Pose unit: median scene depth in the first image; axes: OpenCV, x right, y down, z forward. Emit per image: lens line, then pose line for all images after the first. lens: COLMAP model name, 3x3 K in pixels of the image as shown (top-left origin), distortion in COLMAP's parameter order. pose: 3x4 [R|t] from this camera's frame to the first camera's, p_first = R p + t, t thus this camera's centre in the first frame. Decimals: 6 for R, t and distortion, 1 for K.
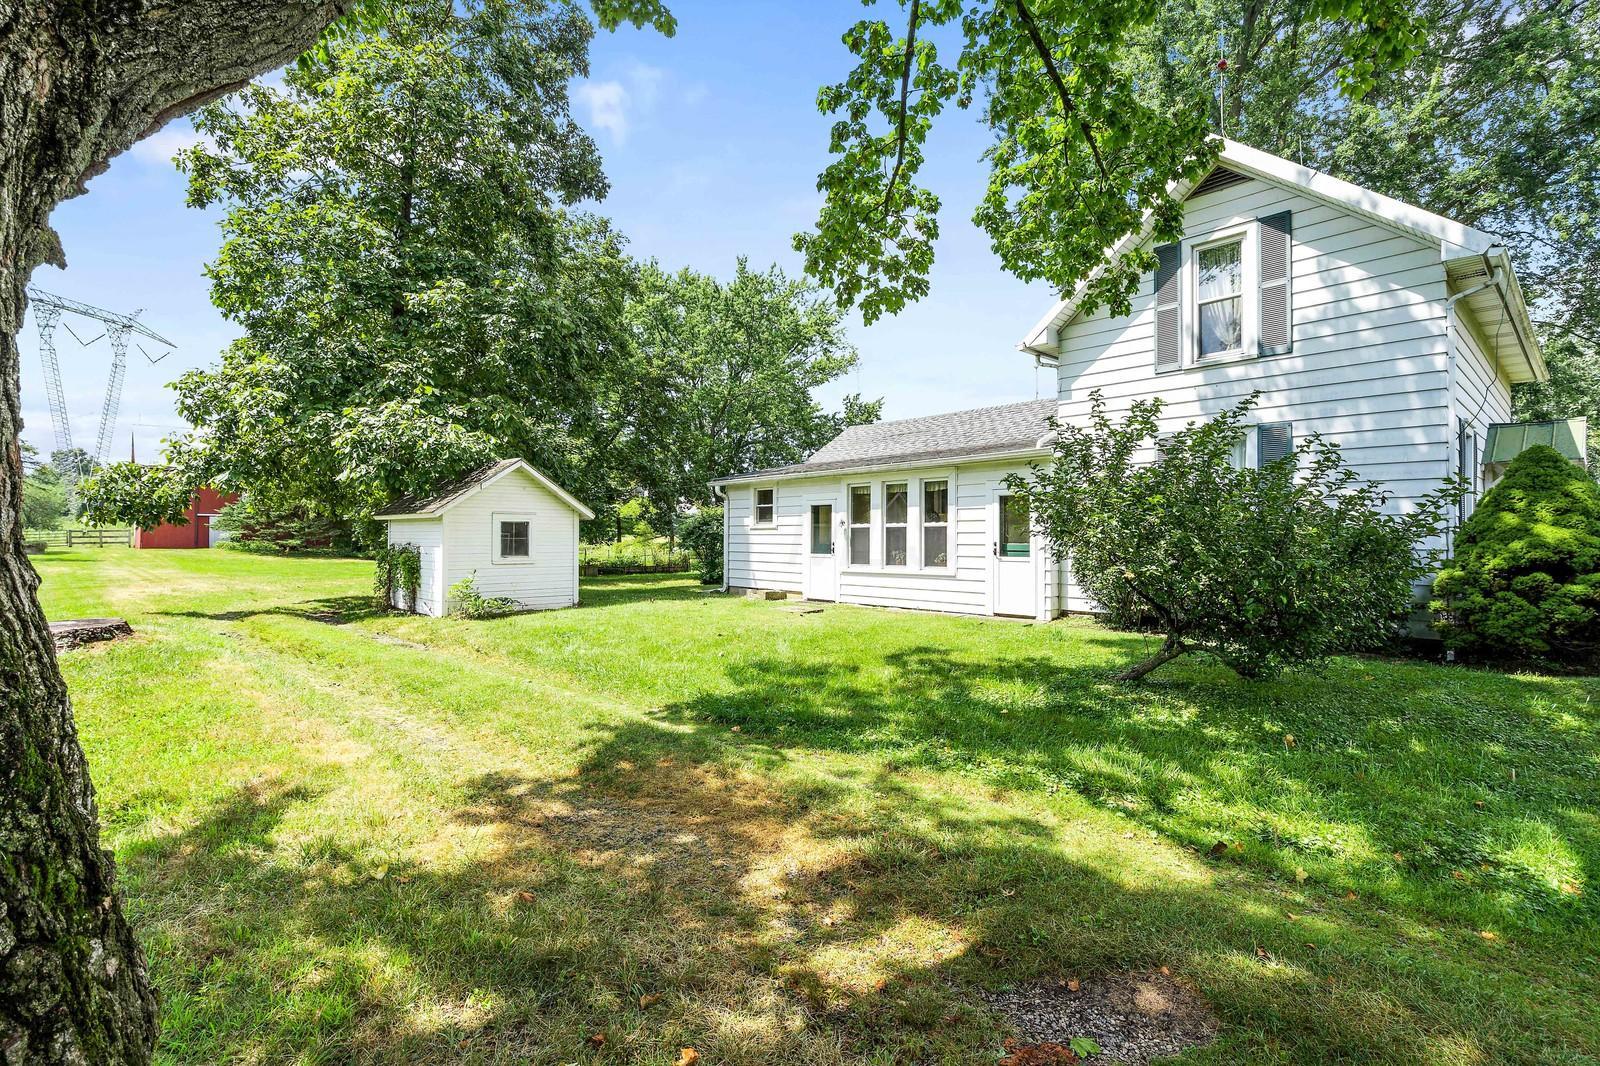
lens RADIAL K [[752.1, 0, 799.4], [0, 752.1, 532.6], [0, 0, 1]] dist [0.001618, 0.000035]
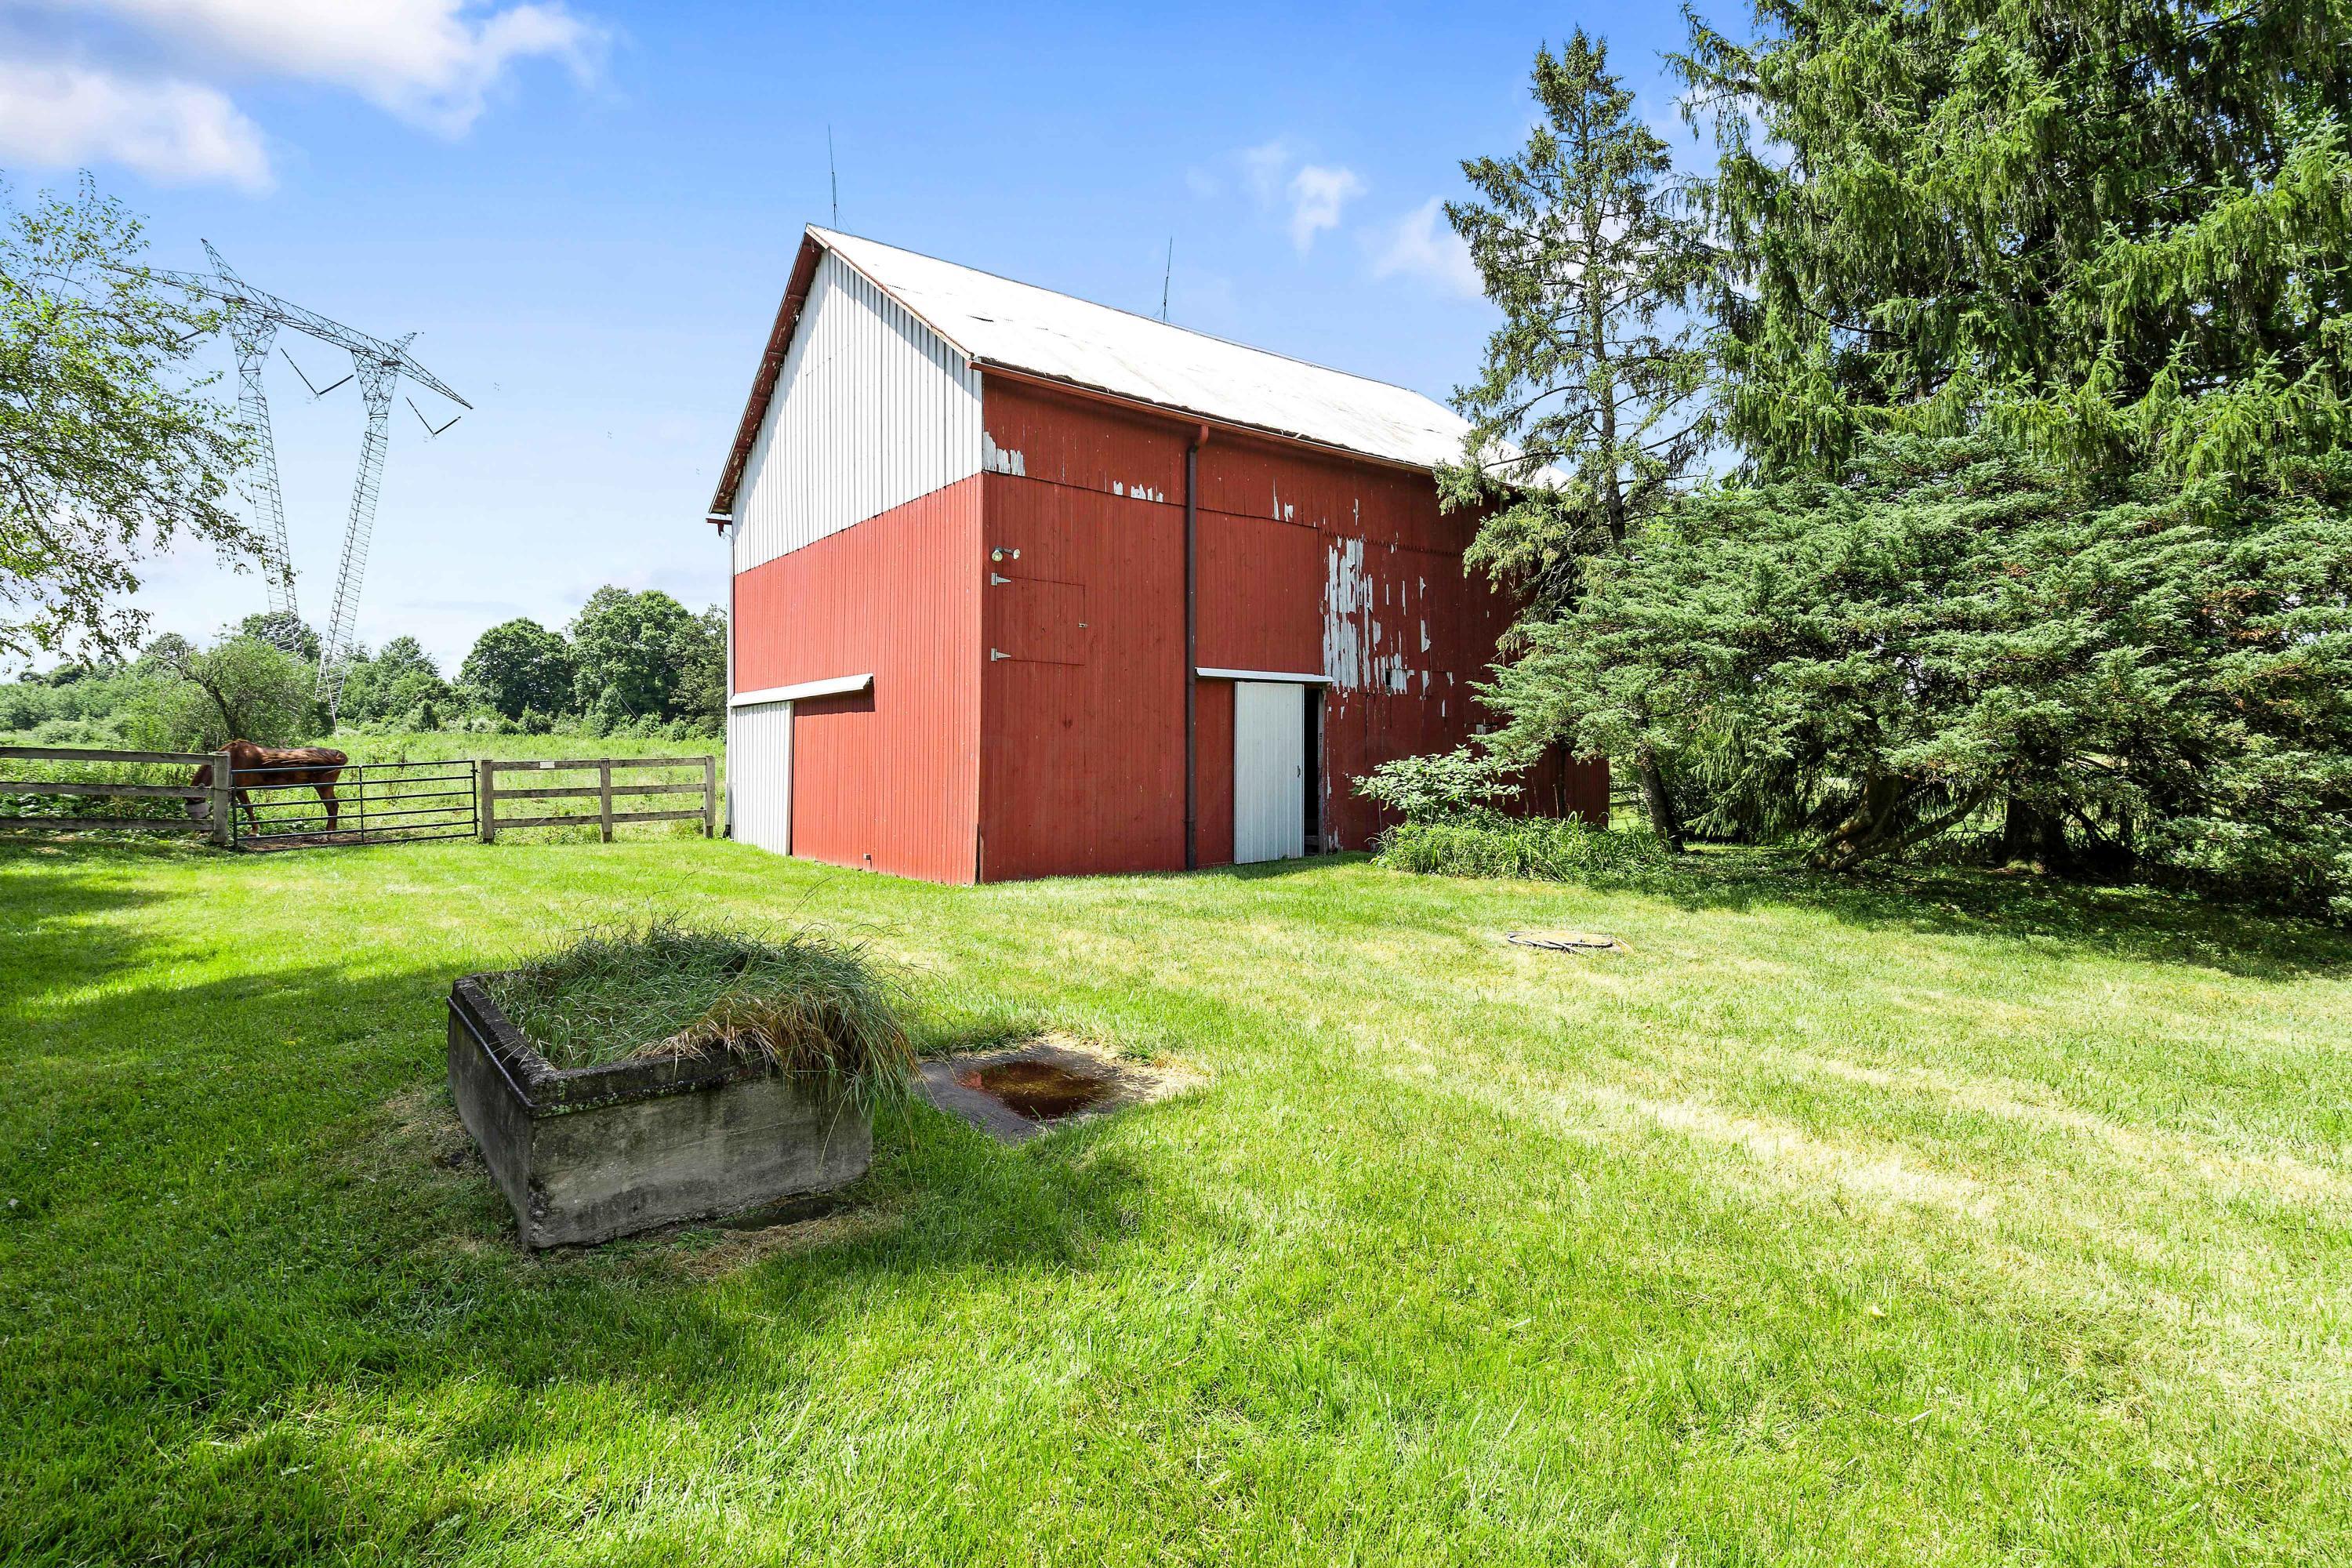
lens RADIAL K [[1105.5, 0, 1177.1], [0, 1105.5, 780.5], [0, 0, 1]] dist [0.001618, 0.000035]
pose [[0.996807, 0.009440, -0.079287, -0.296736], [-0.007568, 0.999686, 0.023877, -0.002531], [0.079487, -0.023201, 0.996566, 0.279900]]
